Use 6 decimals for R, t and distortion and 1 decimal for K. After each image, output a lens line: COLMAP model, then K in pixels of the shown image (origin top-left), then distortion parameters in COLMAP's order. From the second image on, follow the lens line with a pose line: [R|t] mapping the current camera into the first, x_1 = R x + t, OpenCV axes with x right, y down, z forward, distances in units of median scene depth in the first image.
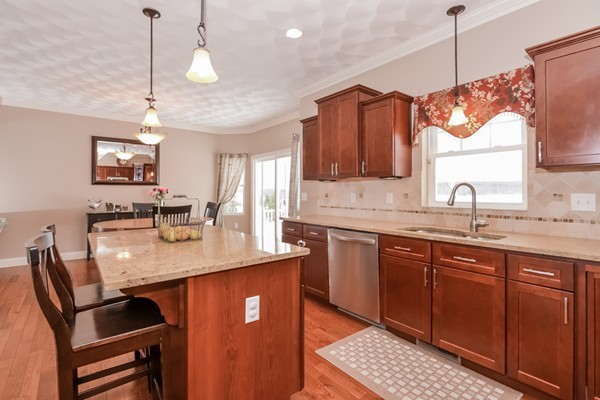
lens RADIAL K [[291.6, 0, 323.4], [0, 291.6, 188.6], [0, 0, 1]] dist [0.005279, -0.001428]
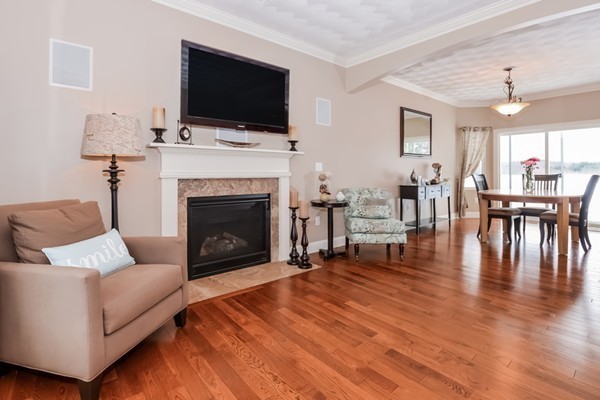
lens RADIAL K [[291.6, 0, 317.2], [0, 291.6, 172.7], [0, 0, 1]] dist [0.005279, -0.001428]
pose [[0.999626, 0.000383, 0.027330, -1.831099], [-0.000717, 0.999925, 0.012216, 0.047159], [-0.027323, -0.012231, 0.999552, 0.041717]]
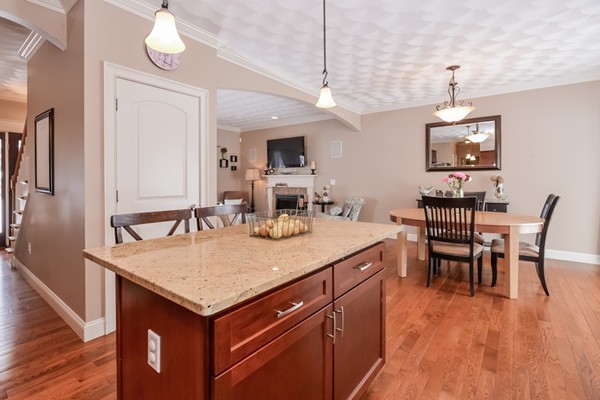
lens RADIAL K [[291.6, 0, 274.9], [0, 291.6, 179.5], [0, 0, 1]] dist [0.005279, -0.001428]
pose [[0.159908, -0.000788, -0.987132, 0.211431], [0.013356, 0.999910, 0.001366, 0.007879], [0.987042, -0.013403, 0.159904, 0.530381]]
